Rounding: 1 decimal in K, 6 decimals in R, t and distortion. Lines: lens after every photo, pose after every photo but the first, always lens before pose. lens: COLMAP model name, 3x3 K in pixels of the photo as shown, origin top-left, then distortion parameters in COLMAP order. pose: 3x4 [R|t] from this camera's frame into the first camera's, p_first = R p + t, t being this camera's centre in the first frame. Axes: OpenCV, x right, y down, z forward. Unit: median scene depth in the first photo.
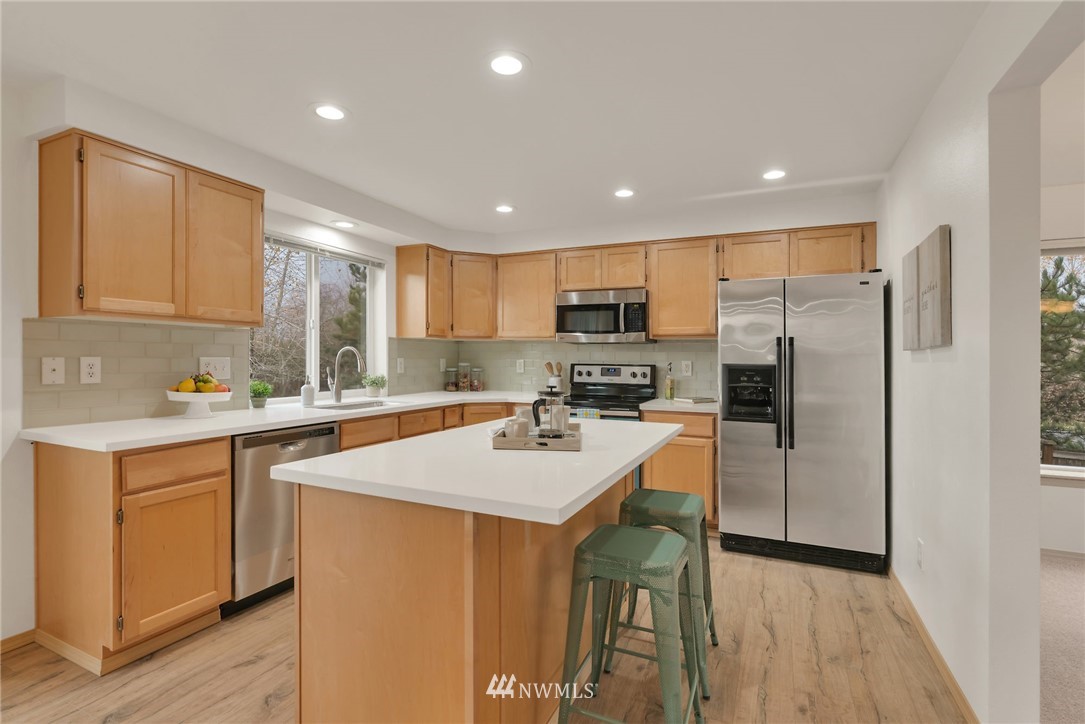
lens RADIAL K [[501.0, 0, 542.9], [0, 501.0, 361.0], [0, 0, 1]] dist [-0.016004, 0.006317]
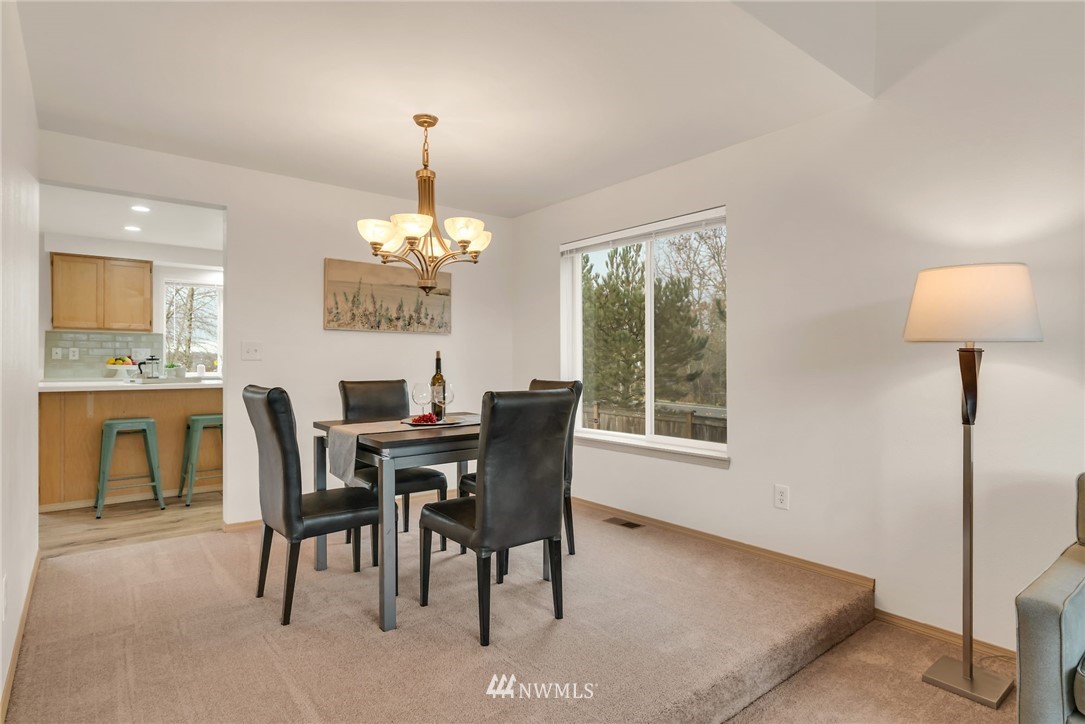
lens RADIAL K [[573.2, 0, 540.0], [0, 573.2, 360.3], [0, 0, 1]] dist [-0.009199, 0.005680]
pose [[0.897780, -0.008003, -0.440372, 1.198216], [0.004520, 0.999950, -0.008958, 0.045962], [0.440422, 0.006051, 0.897771, -0.218663]]
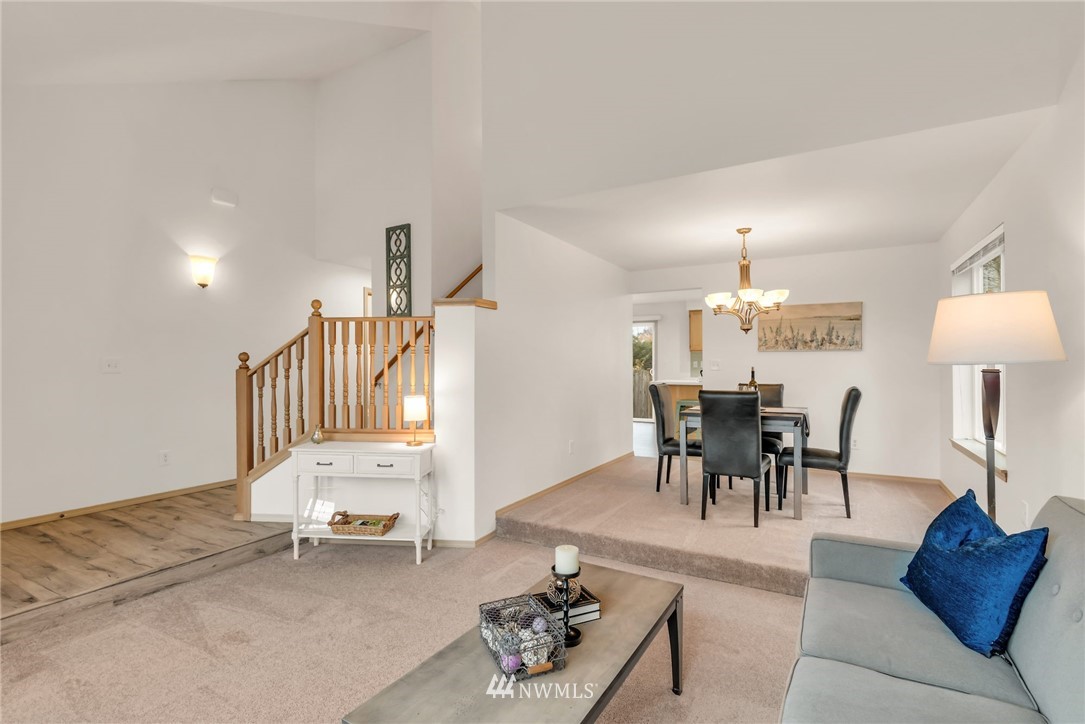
lens RADIAL K [[501.0, 0, 539.1], [0, 501.0, 364.4], [0, 0, 1]] dist [-0.016004, 0.006317]
pose [[-0.082481, -0.008881, -0.996553, 1.848855], [-0.002675, 0.999959, -0.008690, 0.032619], [0.996589, 0.001949, -0.082501, 0.014135]]
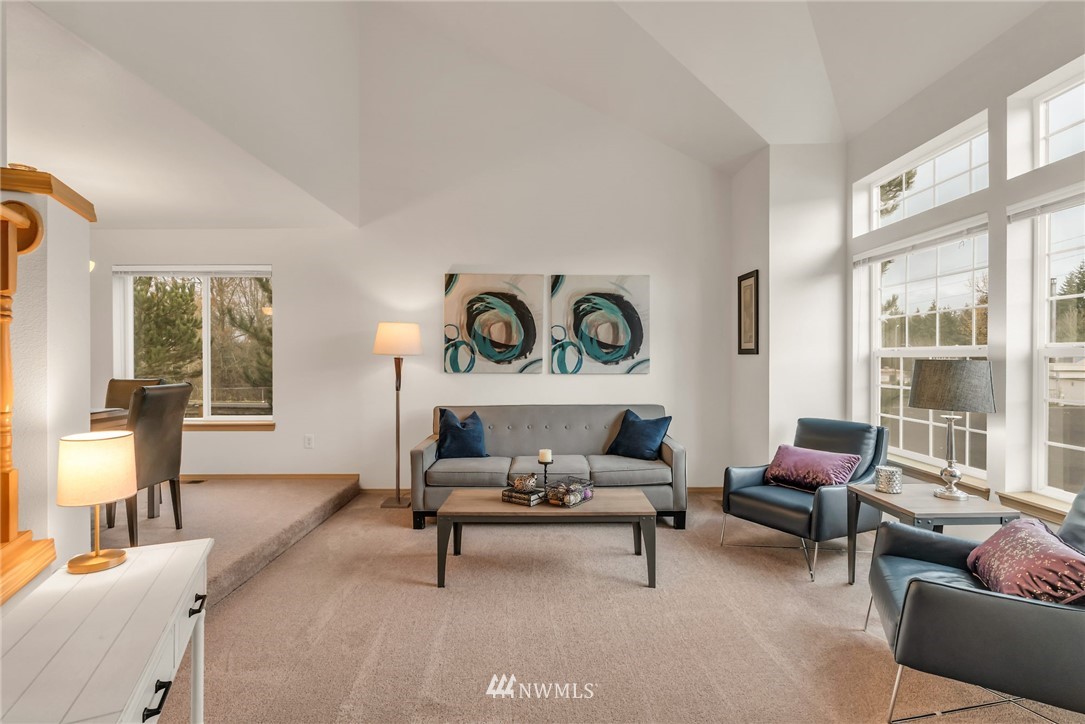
lens RADIAL K [[501.0, 0, 544.3], [0, 501.0, 359.6], [0, 0, 1]] dist [-0.016004, 0.006317]
pose [[0.899591, -0.011053, 0.436594, 1.137748], [0.010285, 0.999939, 0.004122, 0.035041], [-0.436613, 0.000783, 0.899649, -0.661818]]
